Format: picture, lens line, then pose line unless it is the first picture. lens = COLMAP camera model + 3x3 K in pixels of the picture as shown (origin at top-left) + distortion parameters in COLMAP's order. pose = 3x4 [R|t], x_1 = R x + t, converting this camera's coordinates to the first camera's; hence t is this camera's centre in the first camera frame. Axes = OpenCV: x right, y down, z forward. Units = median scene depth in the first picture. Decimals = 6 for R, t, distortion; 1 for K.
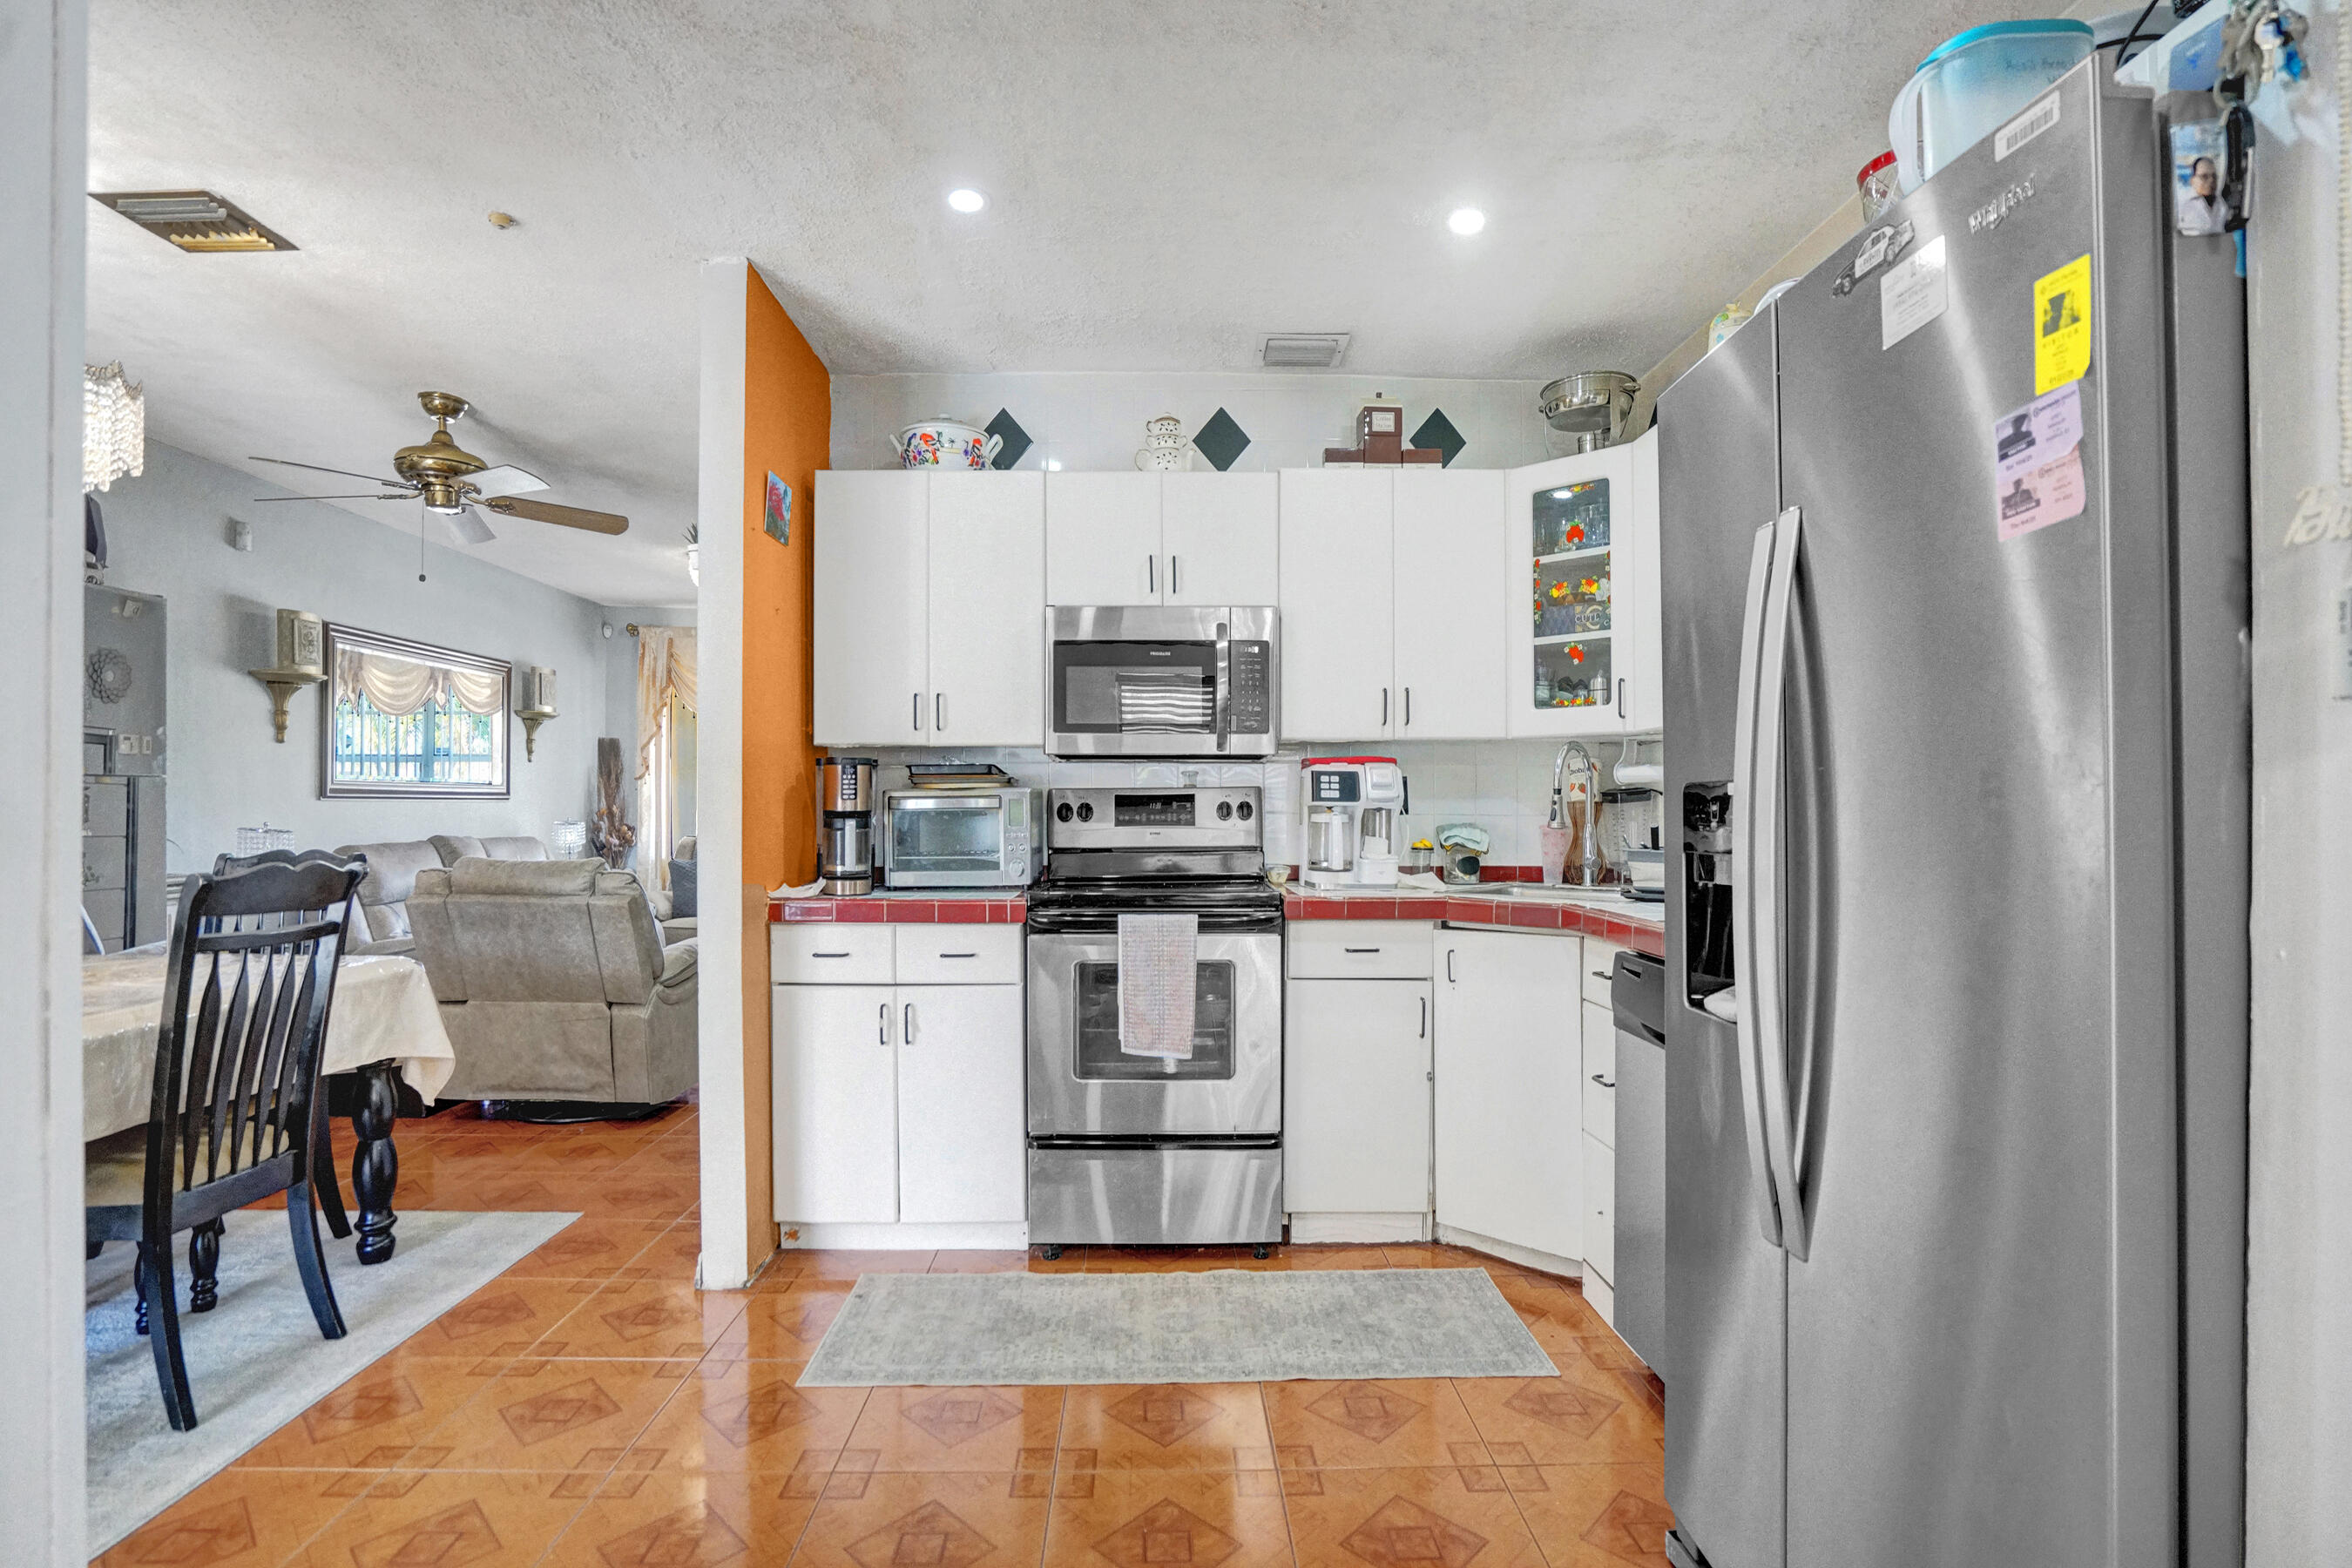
lens RADIAL K [[1091.7, 0, 1174.2], [0, 1091.7, 795.0], [0, 0, 1]] dist [-0.040344, 0.007675]
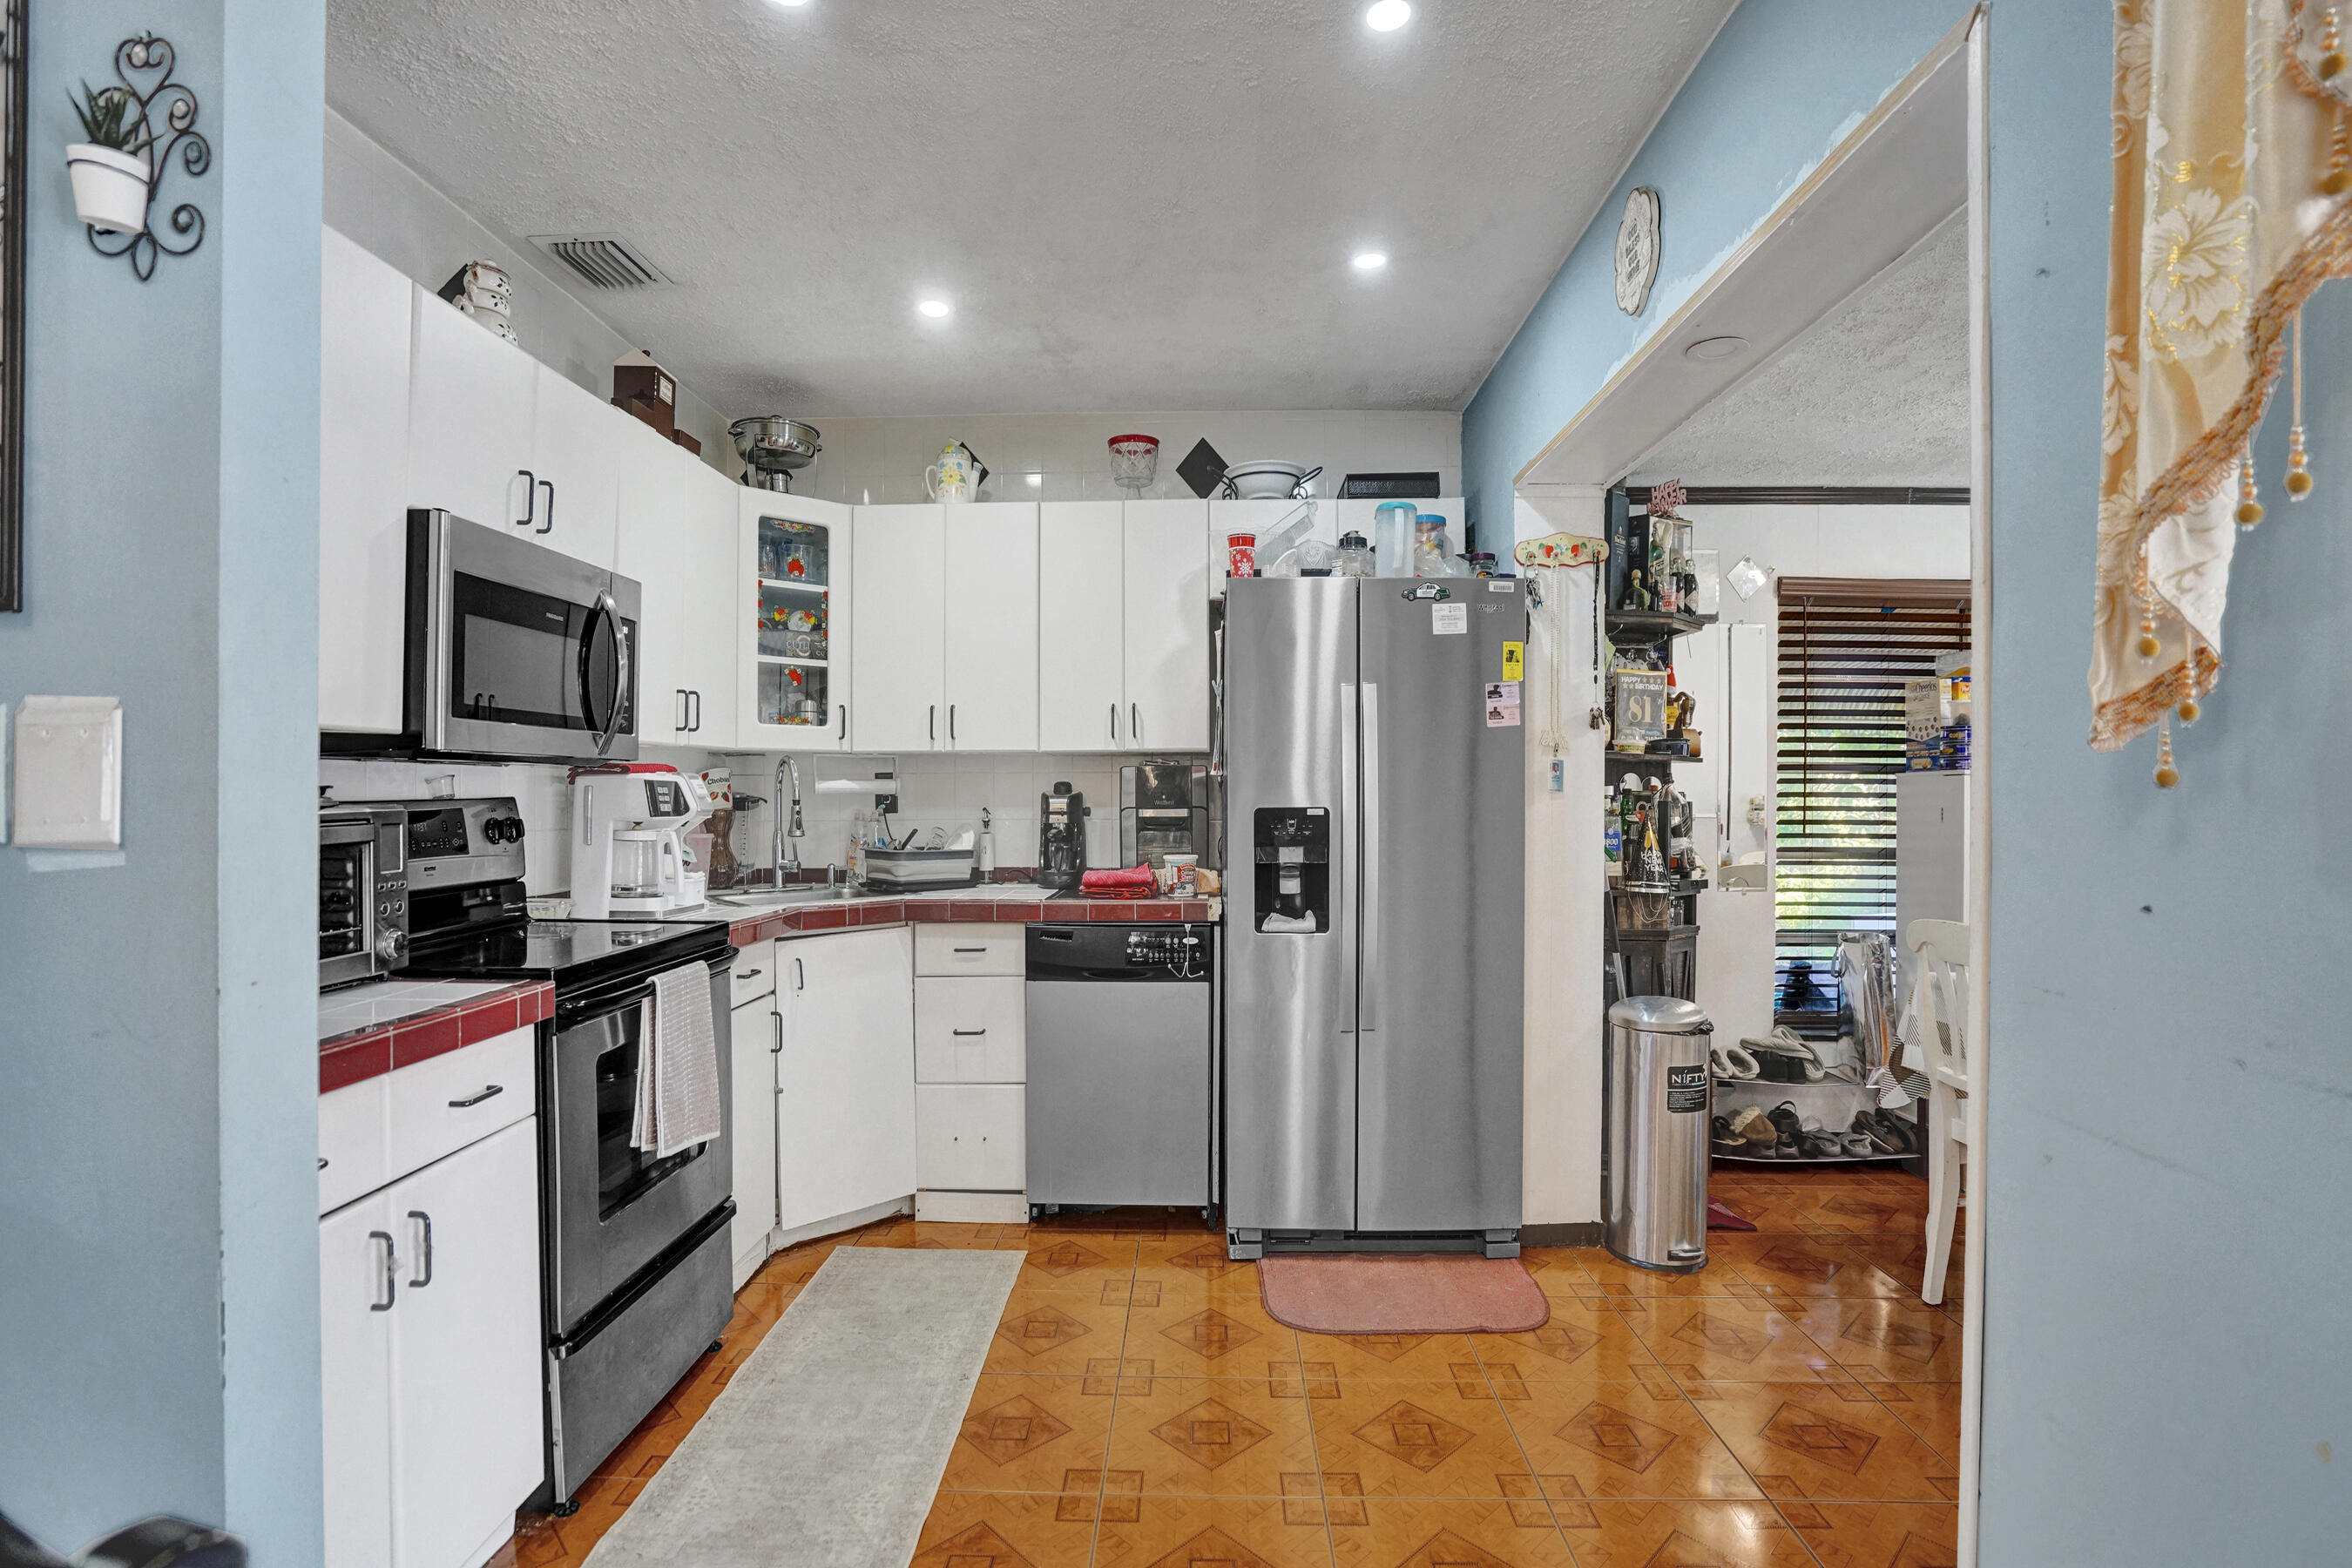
lens RADIAL K [[1091.7, 0, 1173.5], [0, 1091.7, 787.1], [0, 0, 1]] dist [-0.040344, 0.007675]
pose [[0.047859, 0.002655, 0.998851, -0.783651], [-0.012835, 0.999916, -0.002043, -0.023530], [-0.998772, -0.012722, 0.047889, 0.623857]]
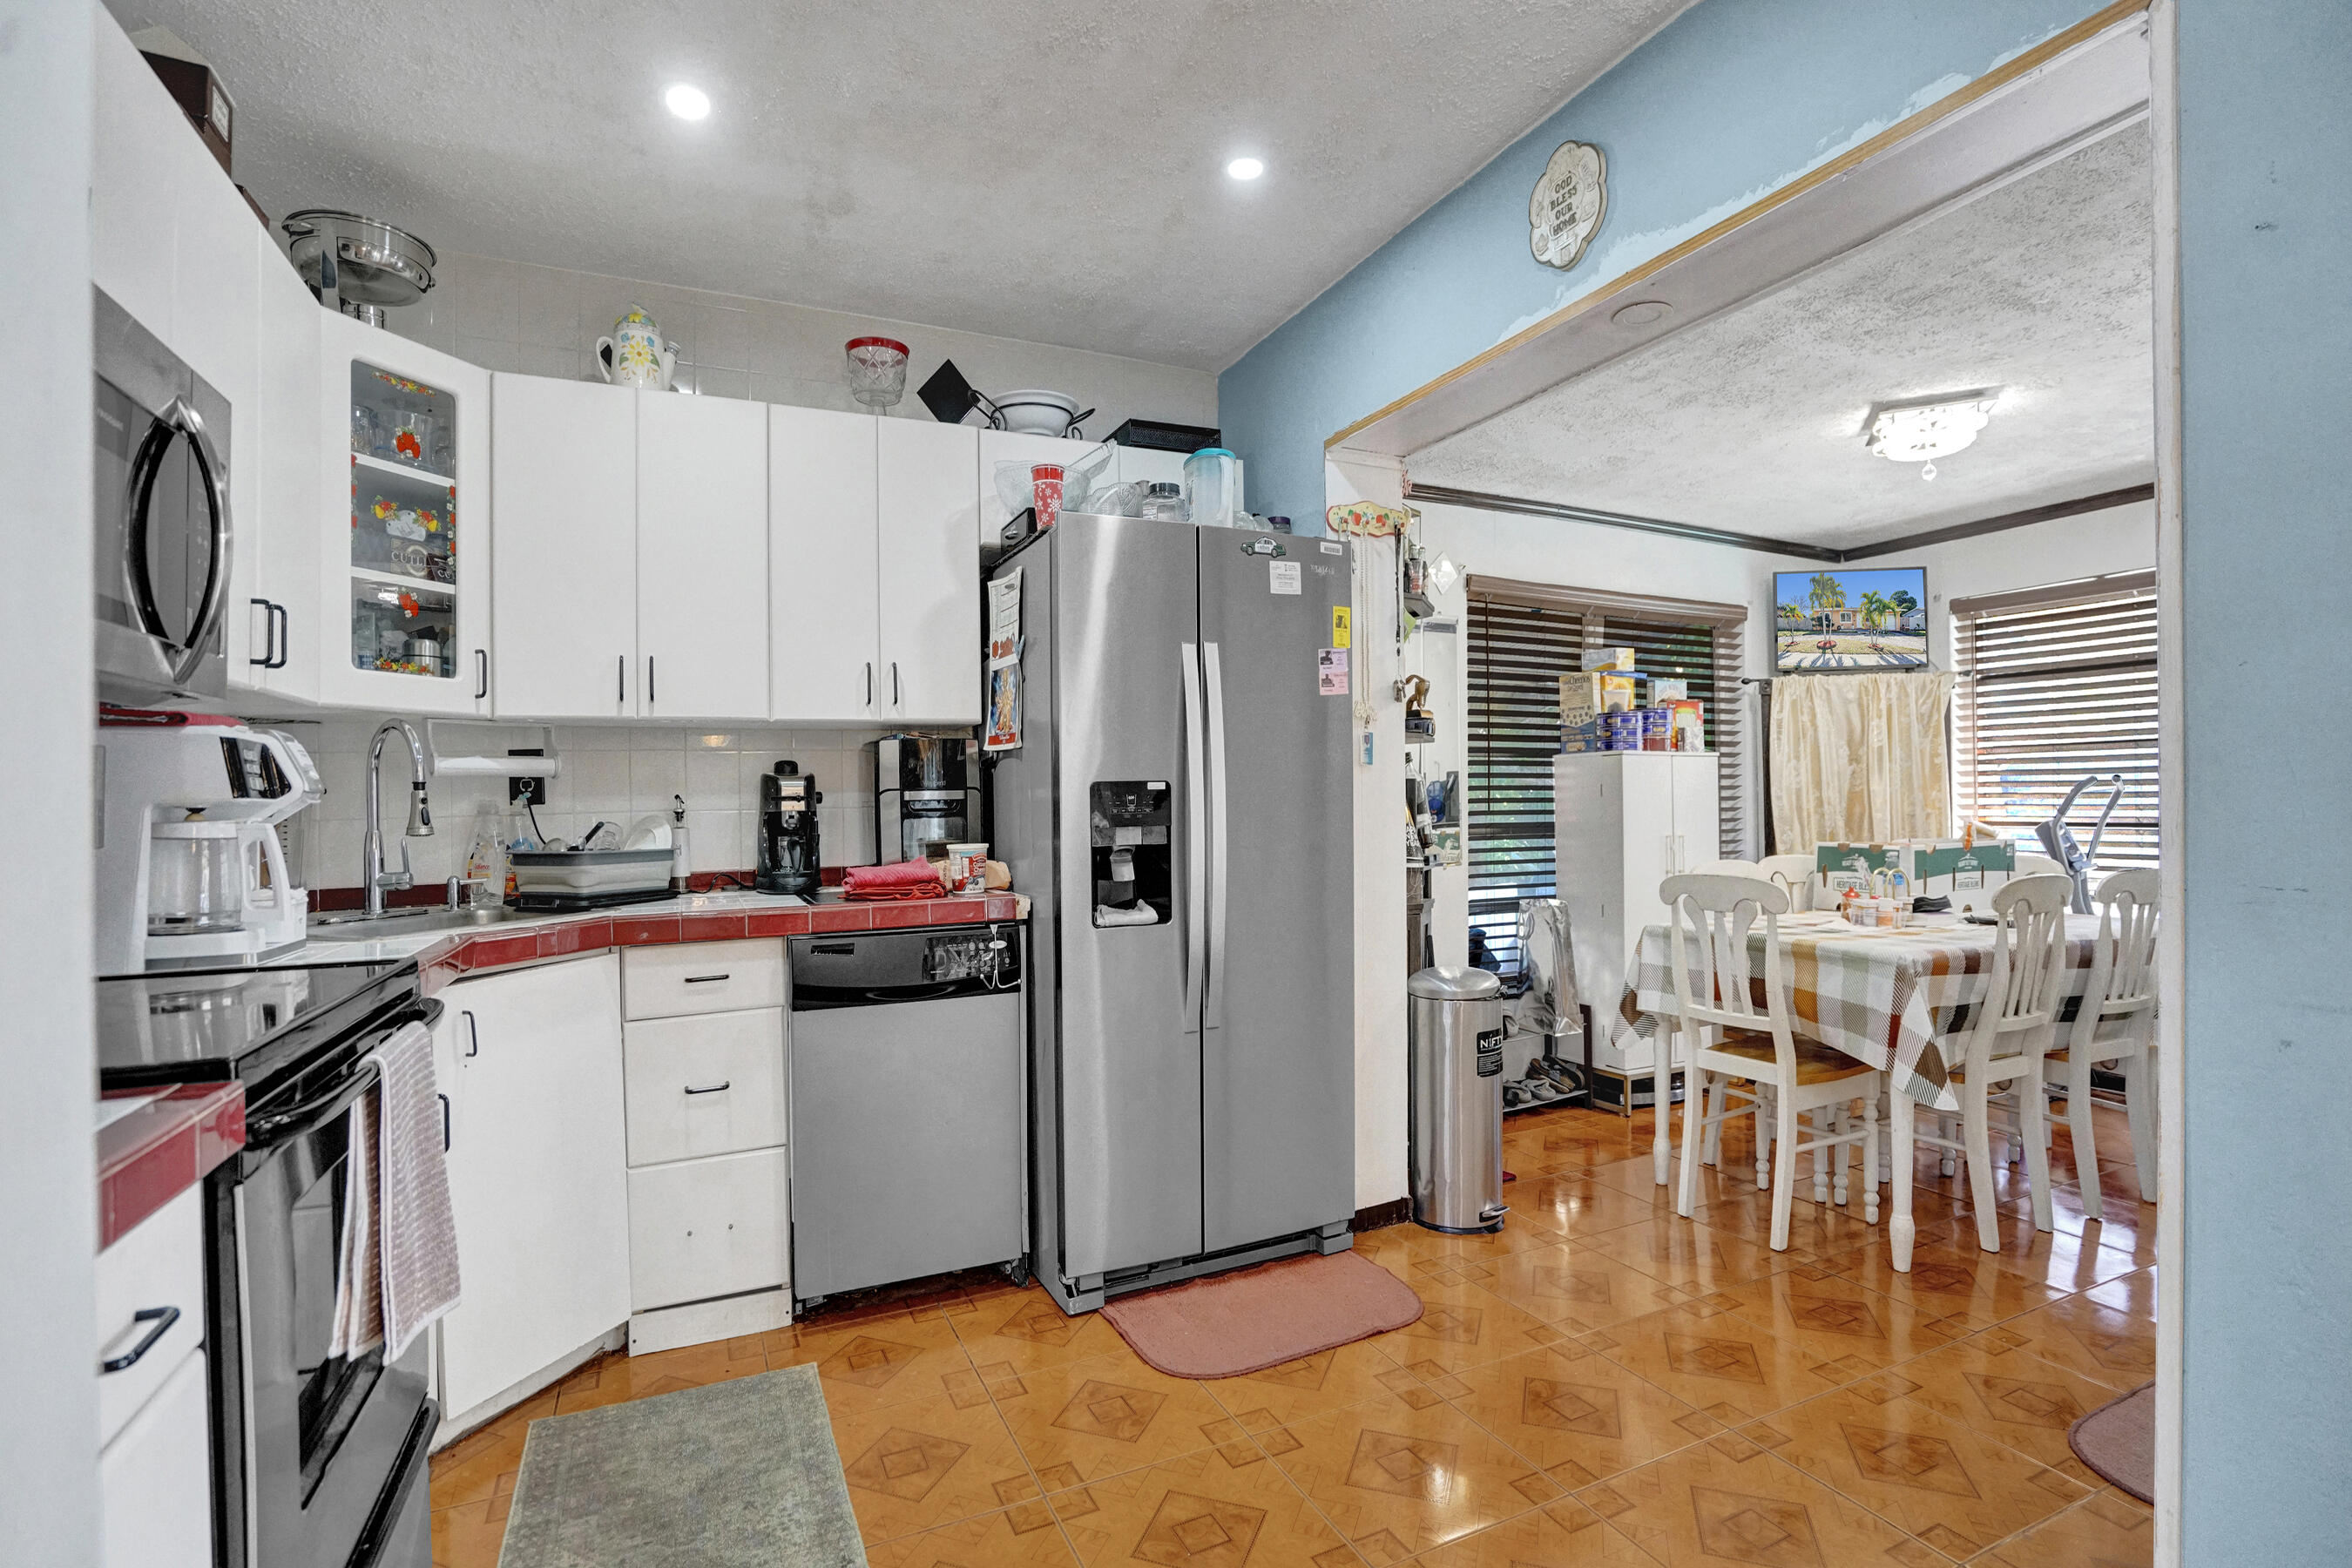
lens RADIAL K [[1091.7, 0, 1188.7], [0, 1091.7, 792.8], [0, 0, 1]] dist [-0.040344, 0.007675]
pose [[-0.406888, 0.010148, 0.913422, -0.582189], [0.003922, 0.999948, -0.009362, 0.011162], [-0.913470, -0.000227, -0.406907, 0.891963]]
